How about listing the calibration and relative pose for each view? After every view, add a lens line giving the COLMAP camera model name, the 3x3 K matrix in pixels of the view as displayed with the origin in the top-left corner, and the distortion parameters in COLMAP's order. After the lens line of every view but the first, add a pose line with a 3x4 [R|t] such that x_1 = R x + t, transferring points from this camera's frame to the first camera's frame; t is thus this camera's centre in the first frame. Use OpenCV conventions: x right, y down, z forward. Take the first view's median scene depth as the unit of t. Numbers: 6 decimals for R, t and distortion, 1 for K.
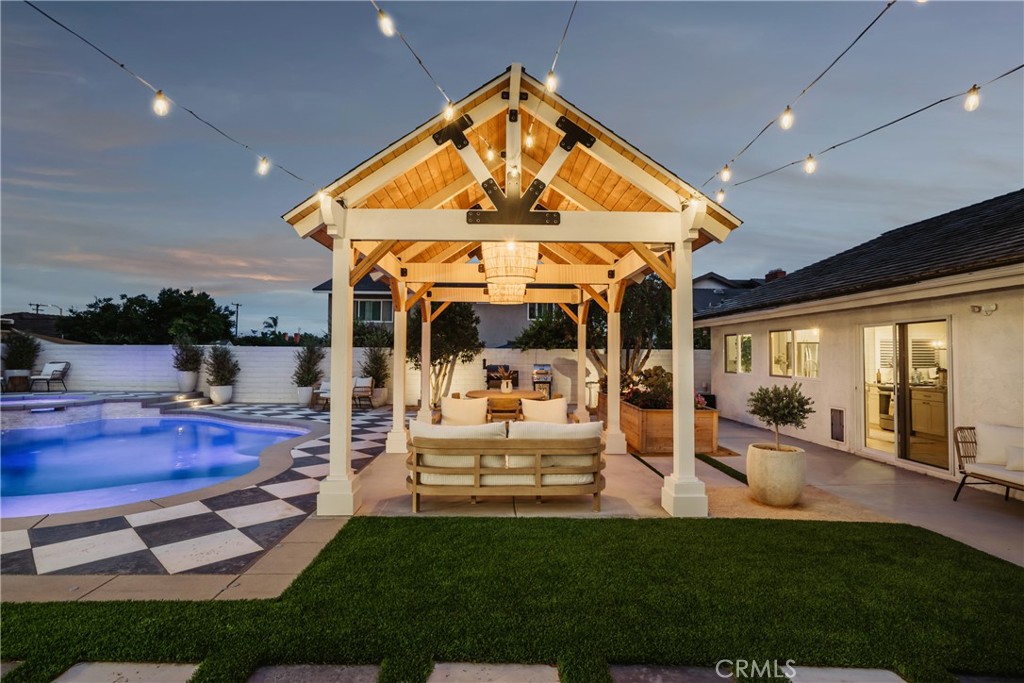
lens RADIAL K [[498.2, 0, 496.1], [0, 498.2, 342.6], [0, 0, 1]] dist [-0.020466, 0.003963]
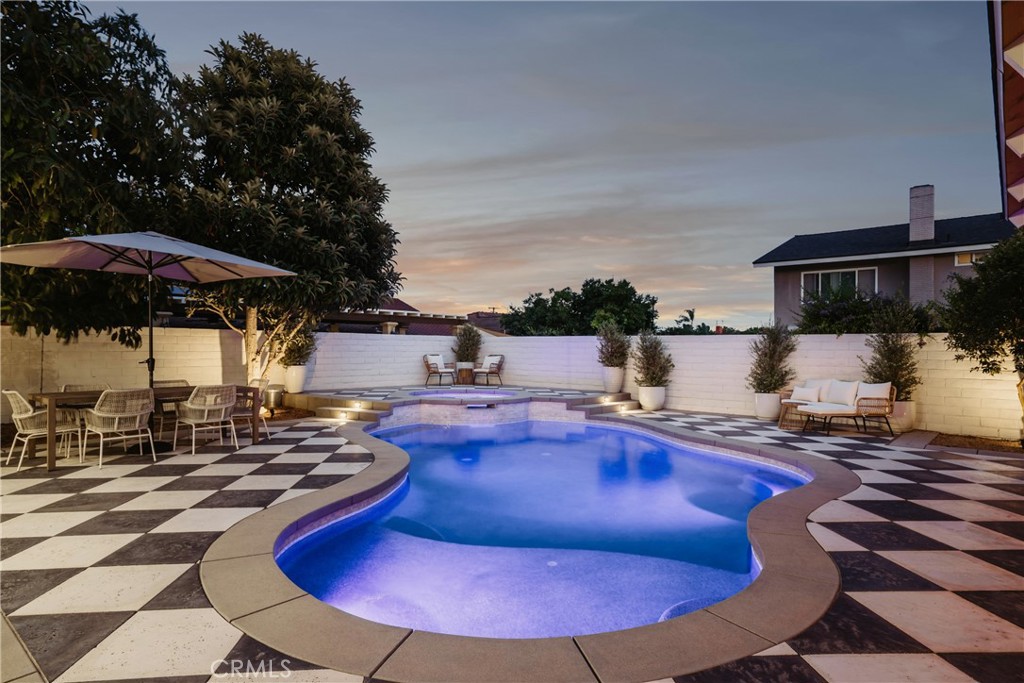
lens RADIAL K [[573.0, 0, 519.3], [0, 573.0, 344.2], [0, 0, 1]] dist [0.028661, 0.001353]
pose [[0.759216, -0.006281, -0.650809, -0.128054], [0.013394, 0.999892, 0.005975, 0.012962], [0.650701, -0.013253, 0.759218, 0.185531]]
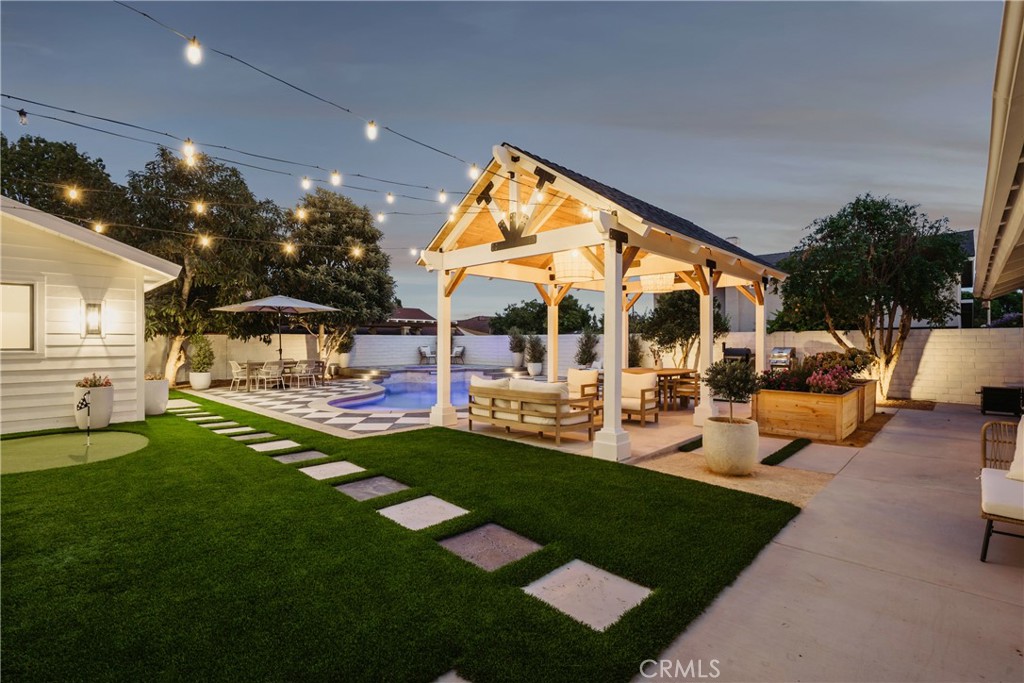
lens RADIAL K [[468.8, 0, 503.2], [0, 468.8, 342.1], [0, 0, 1]] dist [-0.005897, -0.000168]
pose [[0.713141, -0.007555, -0.700980, 0.313668], [0.023436, 0.999640, 0.013068, 0.008444], [0.700629, -0.025747, 0.713061, -0.010961]]
